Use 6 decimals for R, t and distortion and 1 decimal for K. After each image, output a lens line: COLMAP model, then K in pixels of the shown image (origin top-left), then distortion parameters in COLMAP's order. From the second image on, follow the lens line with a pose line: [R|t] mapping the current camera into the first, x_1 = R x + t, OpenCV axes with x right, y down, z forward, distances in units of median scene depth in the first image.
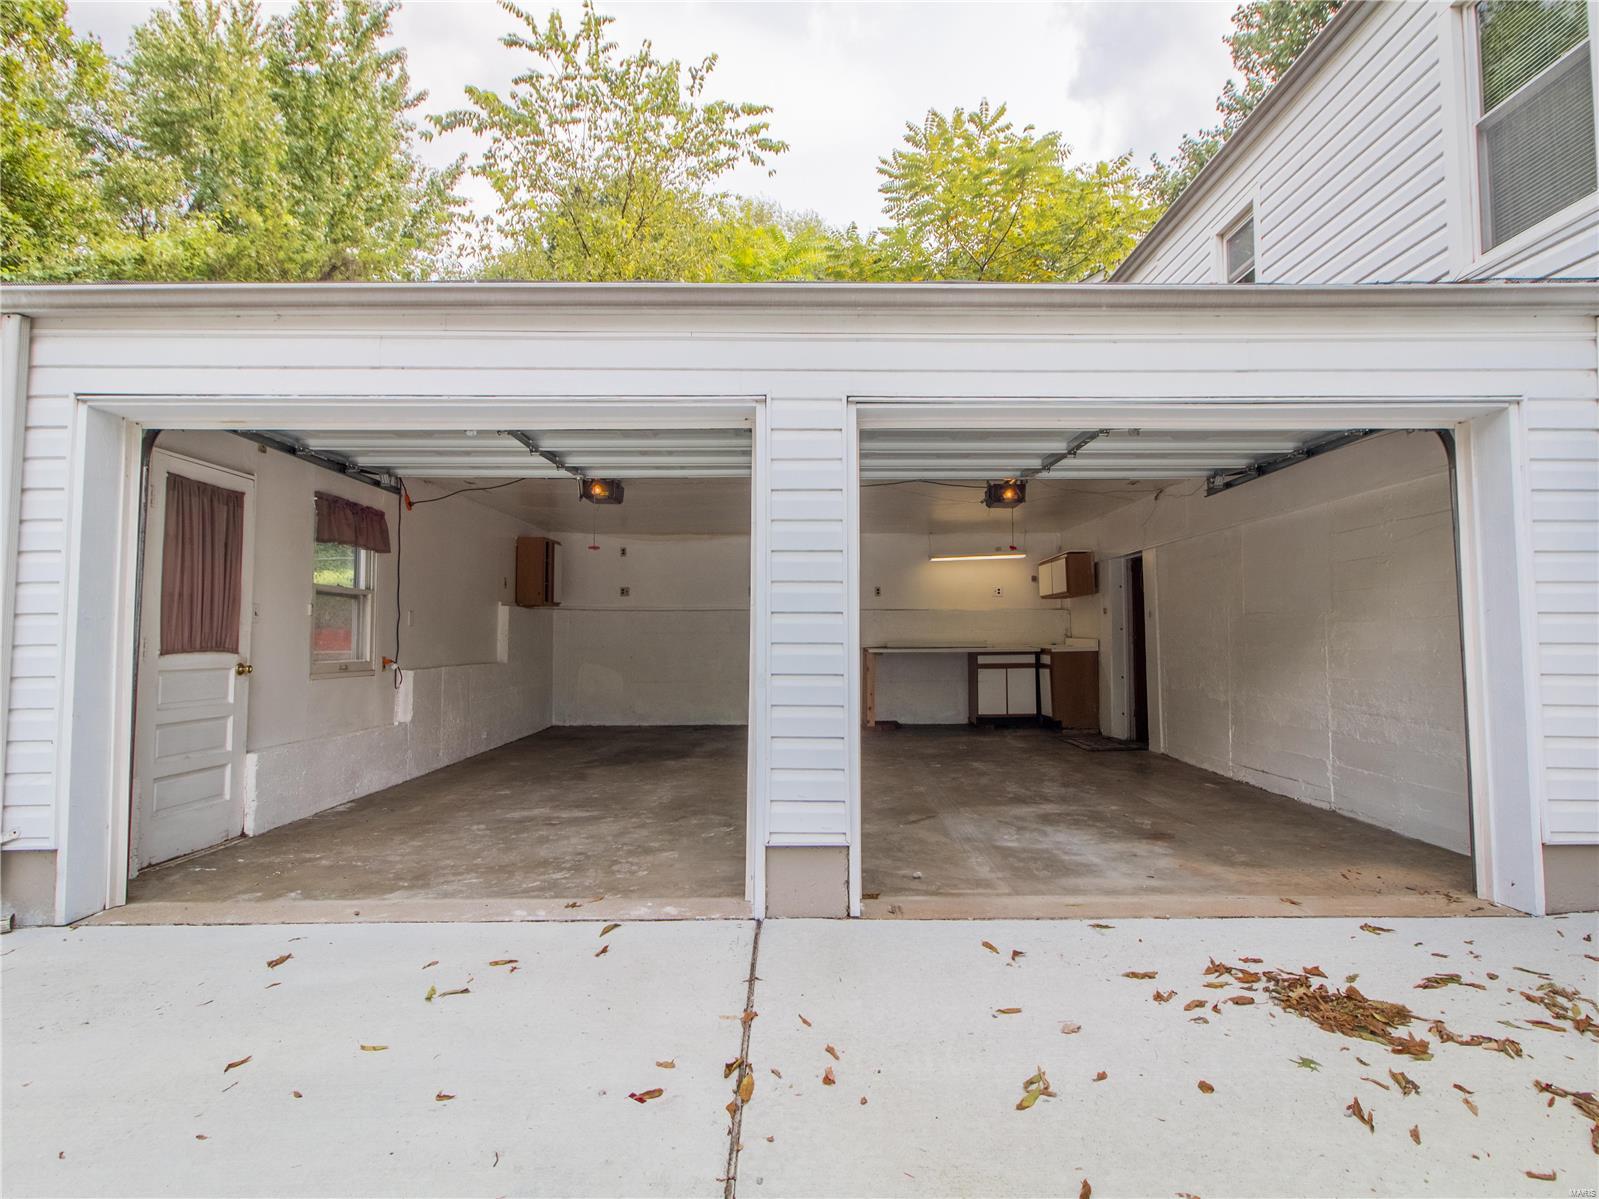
lens RADIAL K [[842.7, 0, 793.3], [0, 842.7, 594.0], [0, 0, 1]] dist [0.003385, -0.000017]
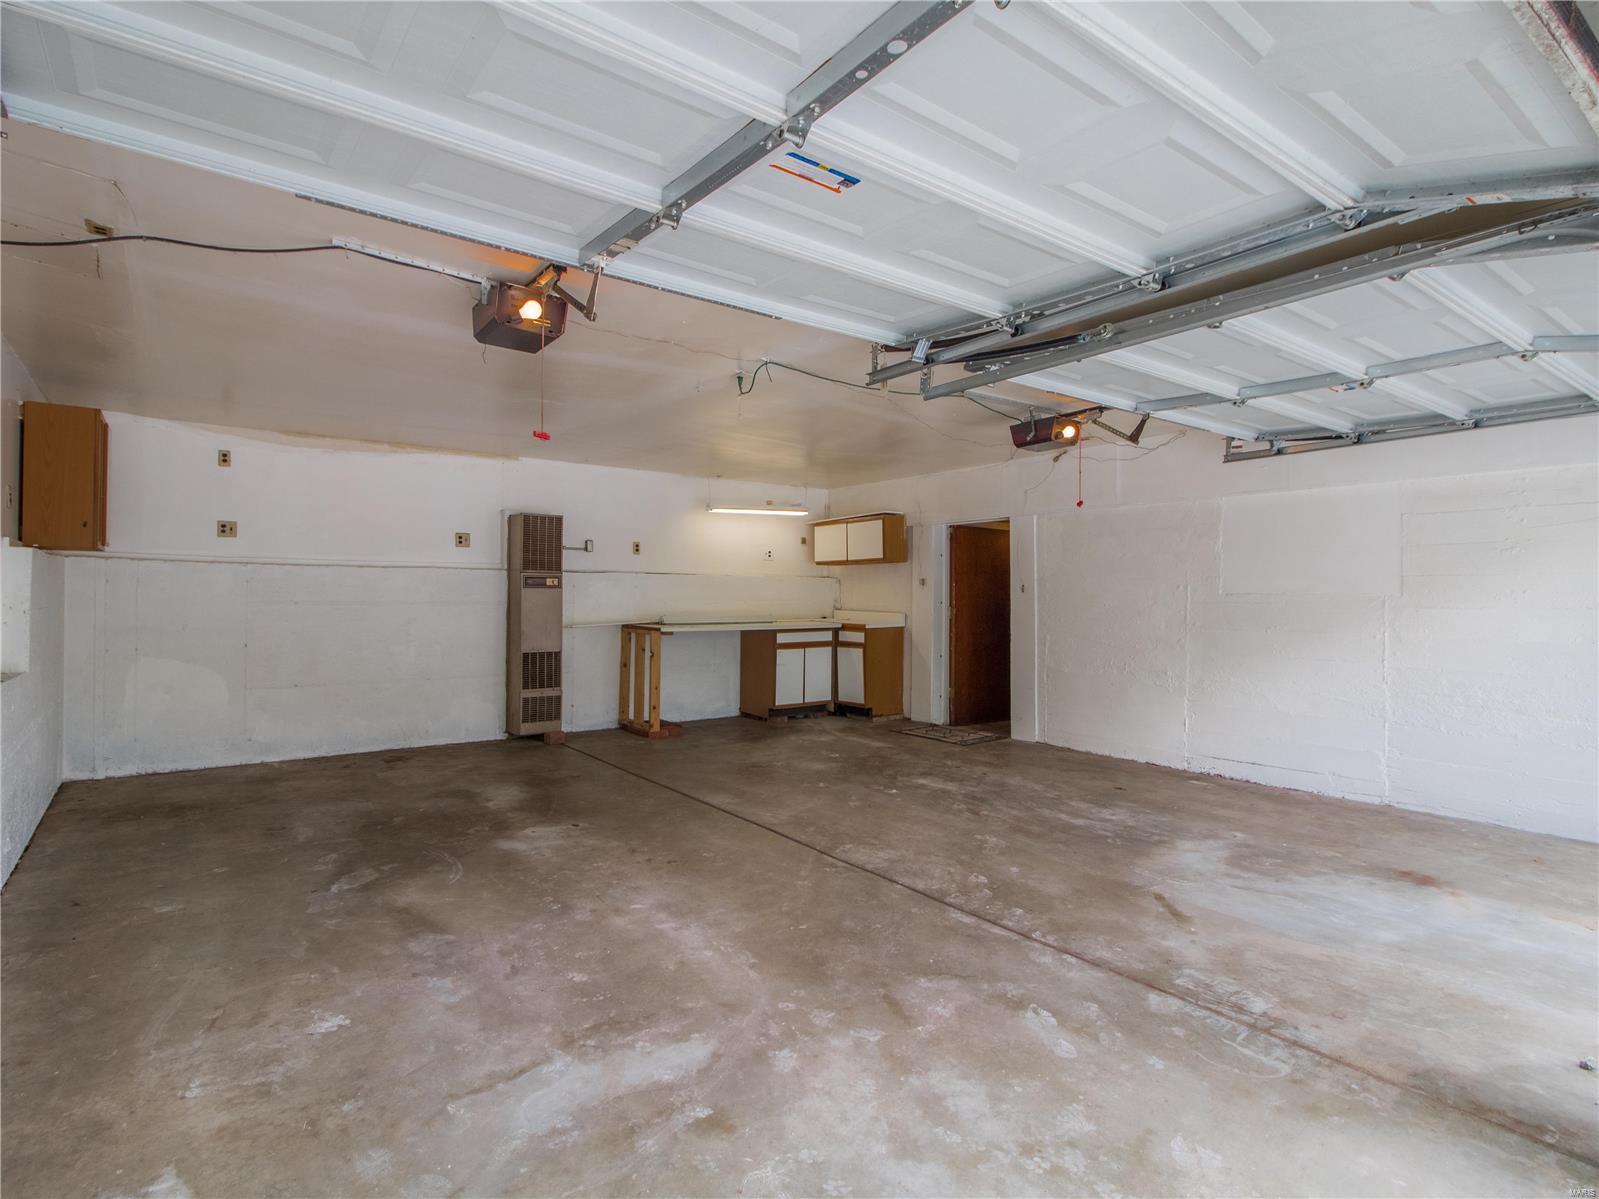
lens RADIAL K [[842.7, 0, 793.3], [0, 842.7, 594.0], [0, 0, 1]] dist [0.003385, -0.000017]
pose [[0.802047, 0.010115, 0.597176, -0.261289], [-0.039753, 0.998544, 0.036477, 0.005506], [-0.595937, -0.052995, 0.801281, 0.358337]]
